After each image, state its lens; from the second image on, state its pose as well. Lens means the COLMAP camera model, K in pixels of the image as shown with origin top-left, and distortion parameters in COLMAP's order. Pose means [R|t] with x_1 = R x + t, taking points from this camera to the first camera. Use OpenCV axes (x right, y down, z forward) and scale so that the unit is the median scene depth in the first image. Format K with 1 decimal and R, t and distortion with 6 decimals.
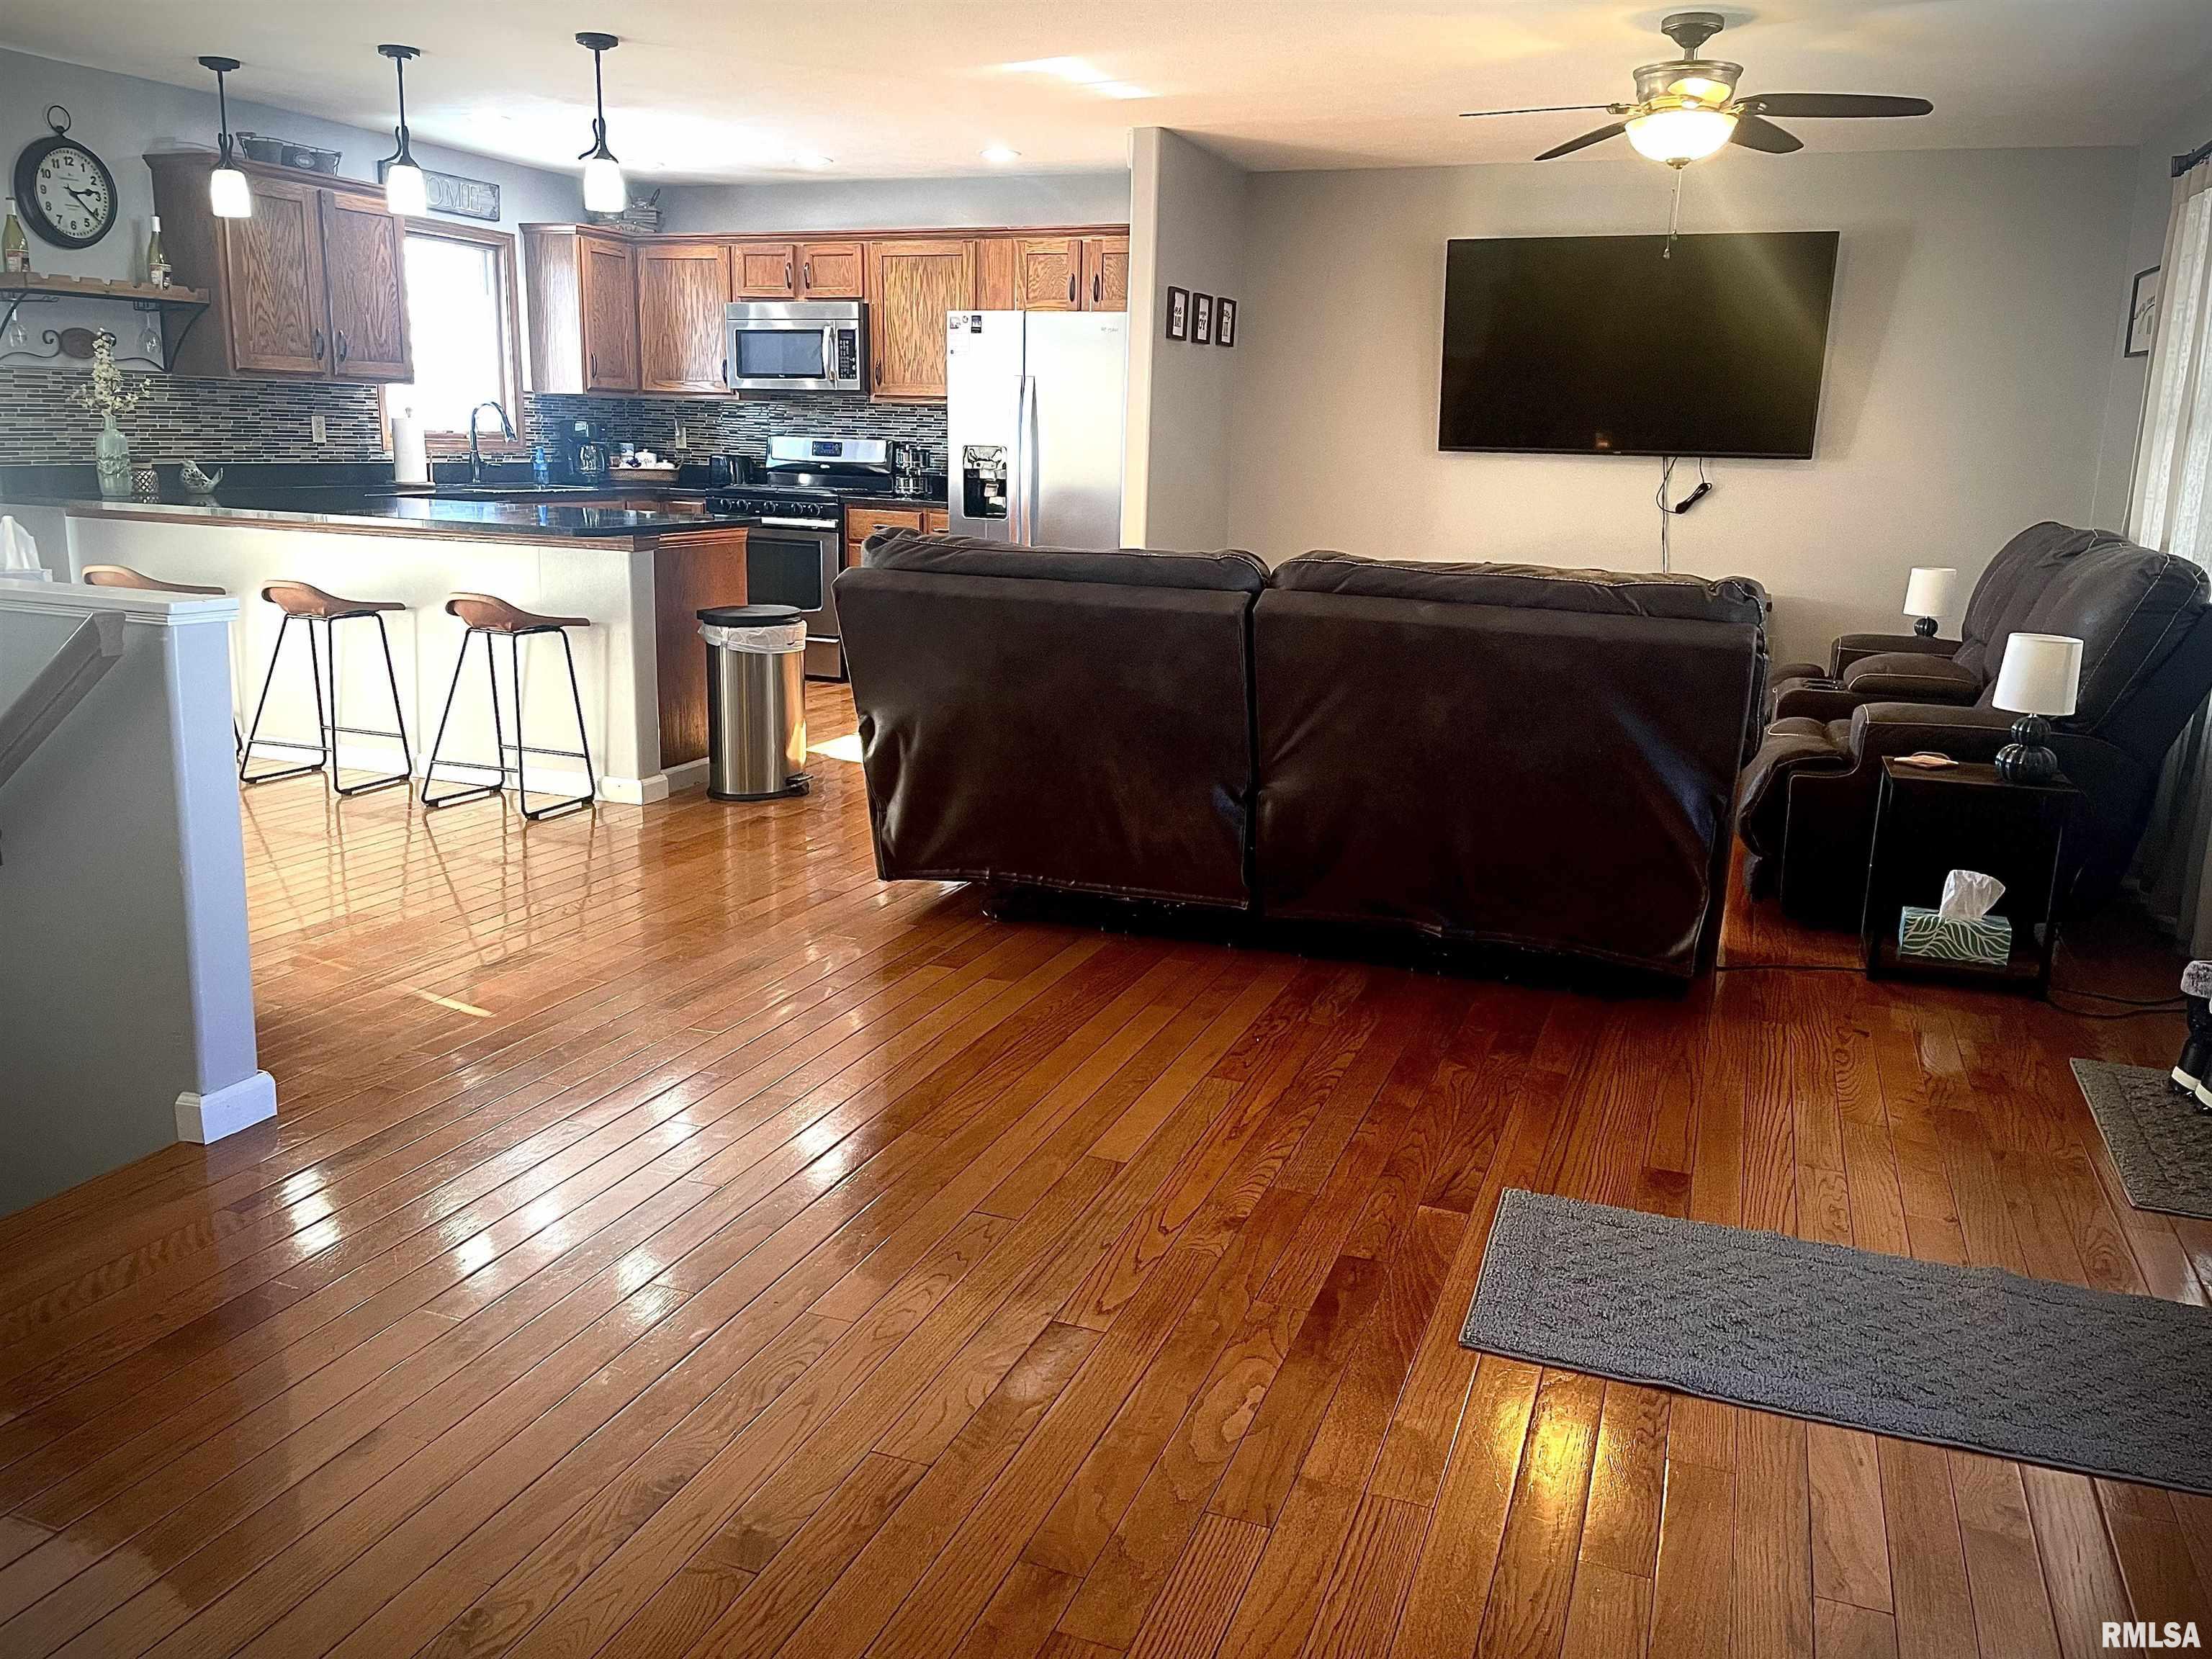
lens RADIAL K [[1665.0, 0, 1127.6], [0, 1665.0, 828.9], [0, 0, 1]] dist [0.058899, -0.079978]
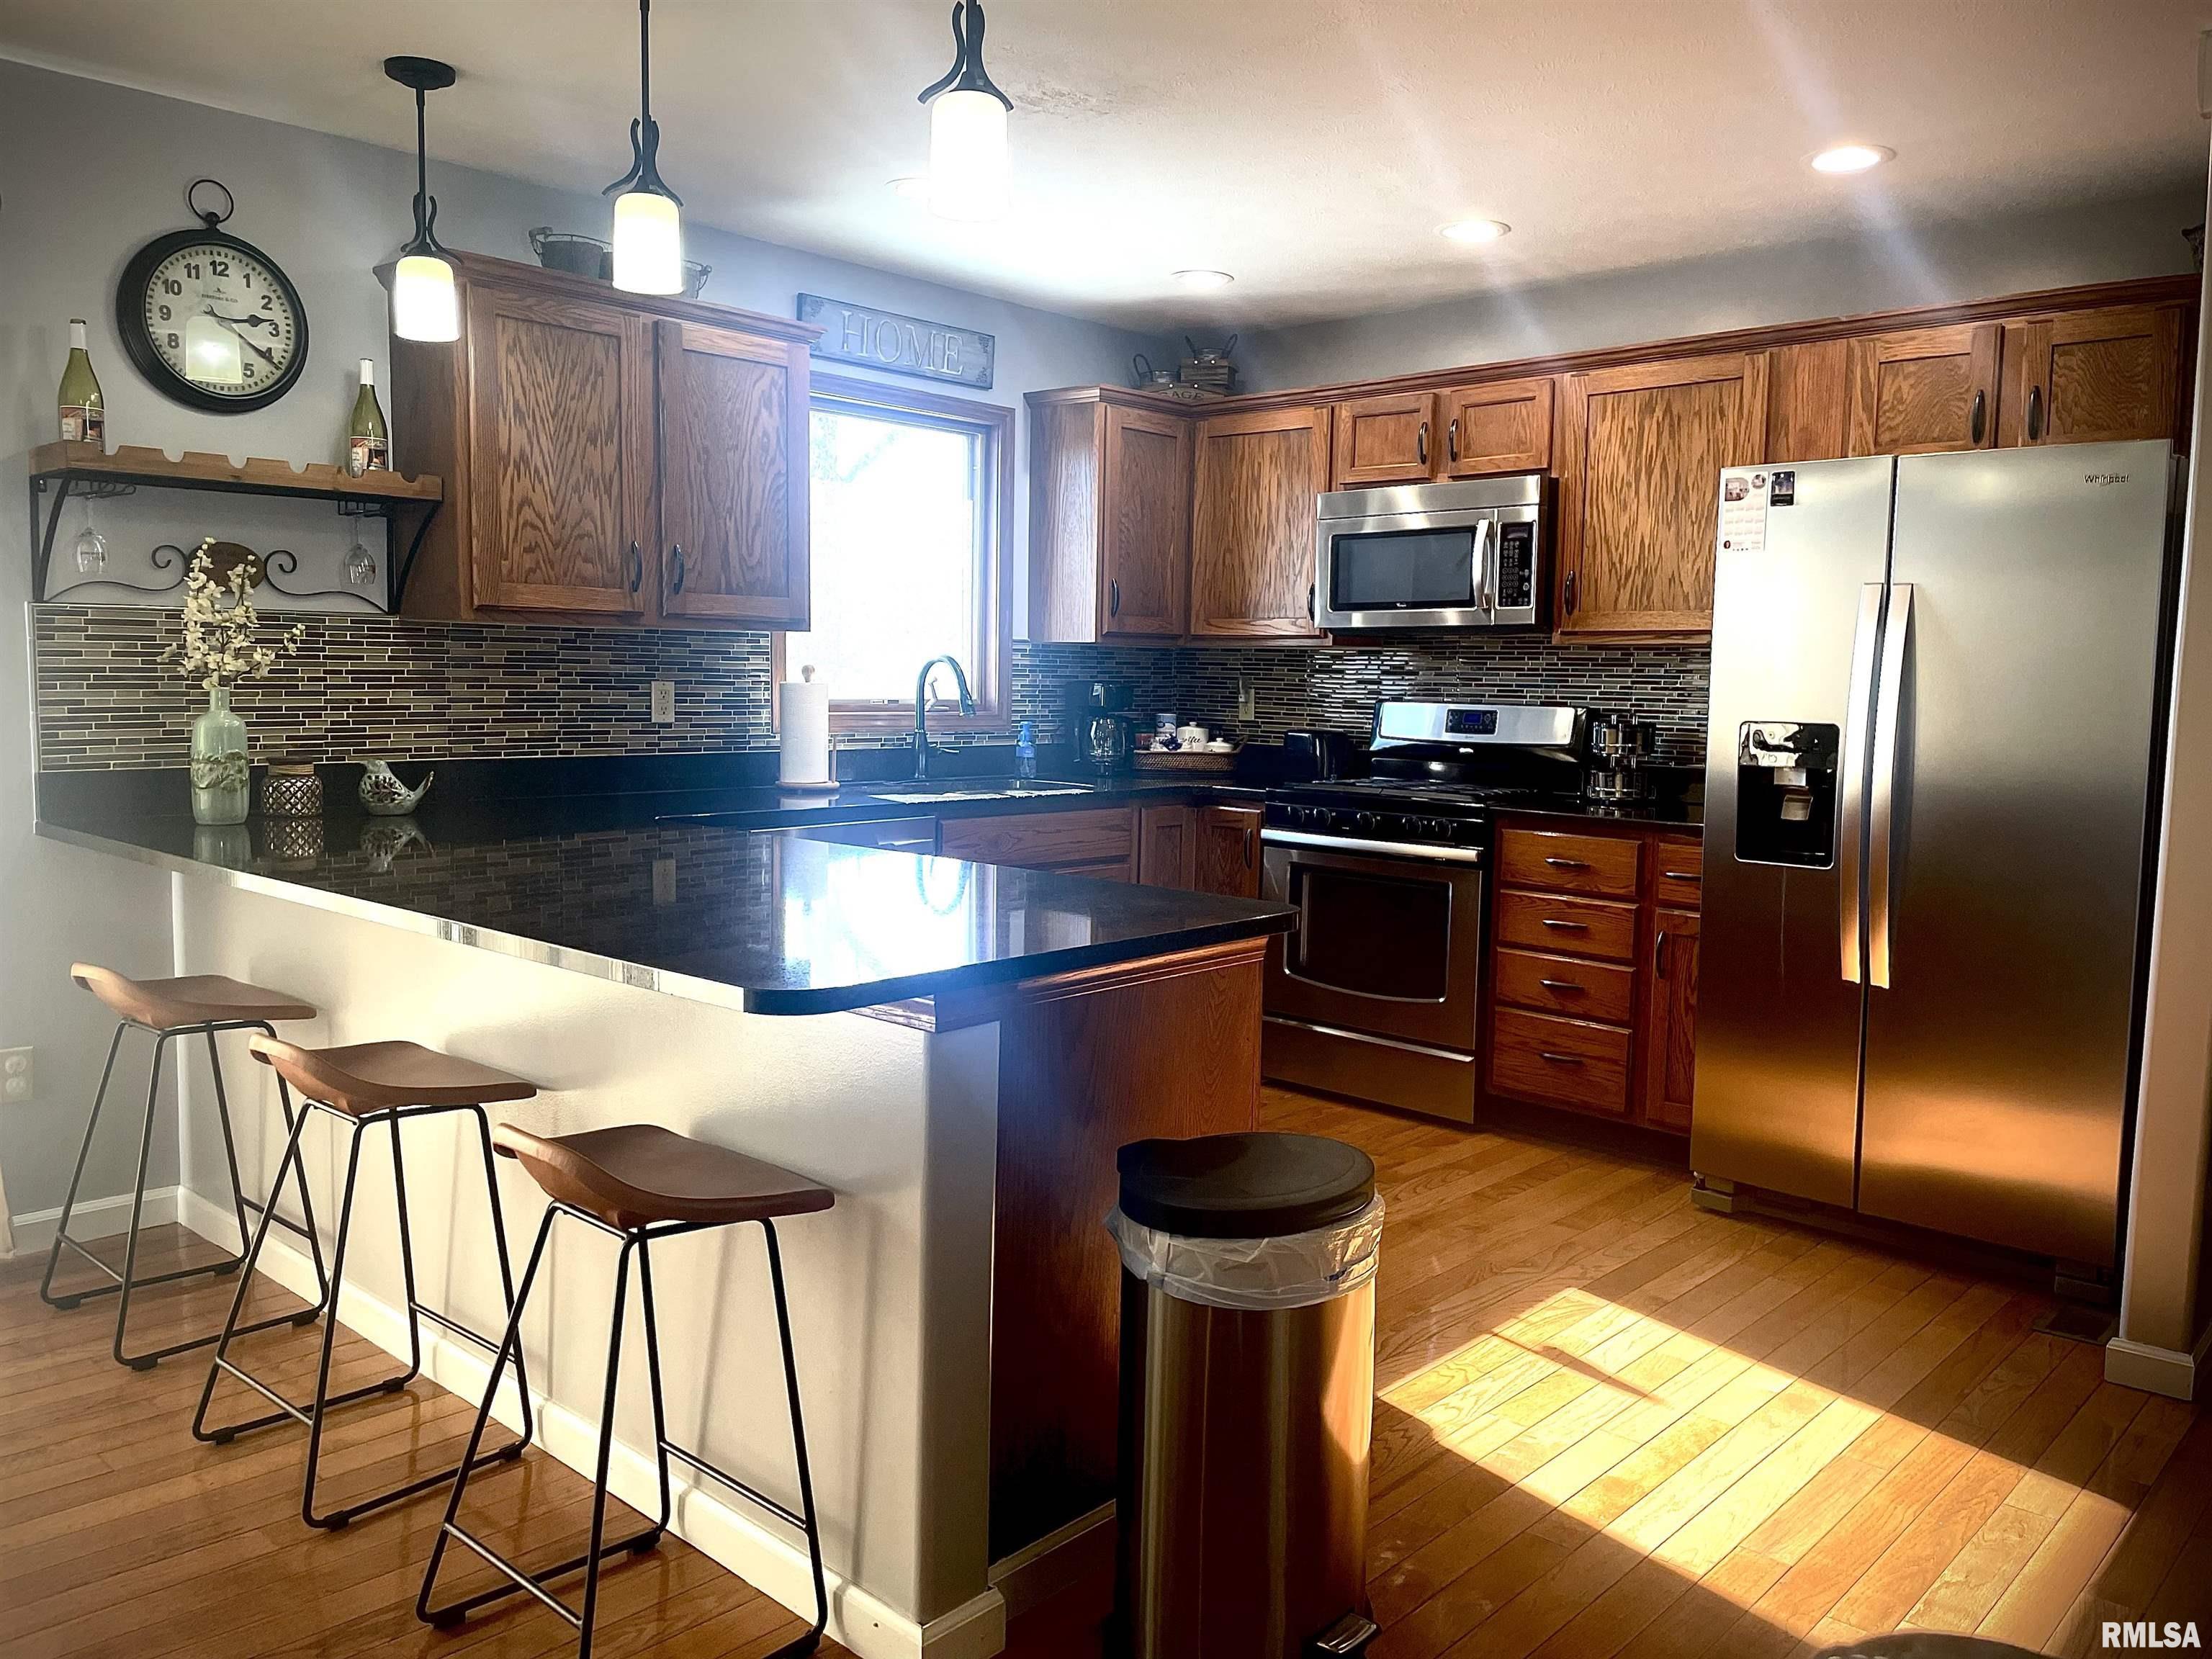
lens RADIAL K [[1665.0, 0, 1108.3], [0, 1665.0, 832.6], [0, 0, 1]] dist [0.058899, -0.079978]
pose [[0.925645, 0.026757, -0.377447, -0.079766], [-0.079942, 0.988810, -0.125952, -0.111478], [0.369853, 0.146761, 0.917426, 0.445743]]
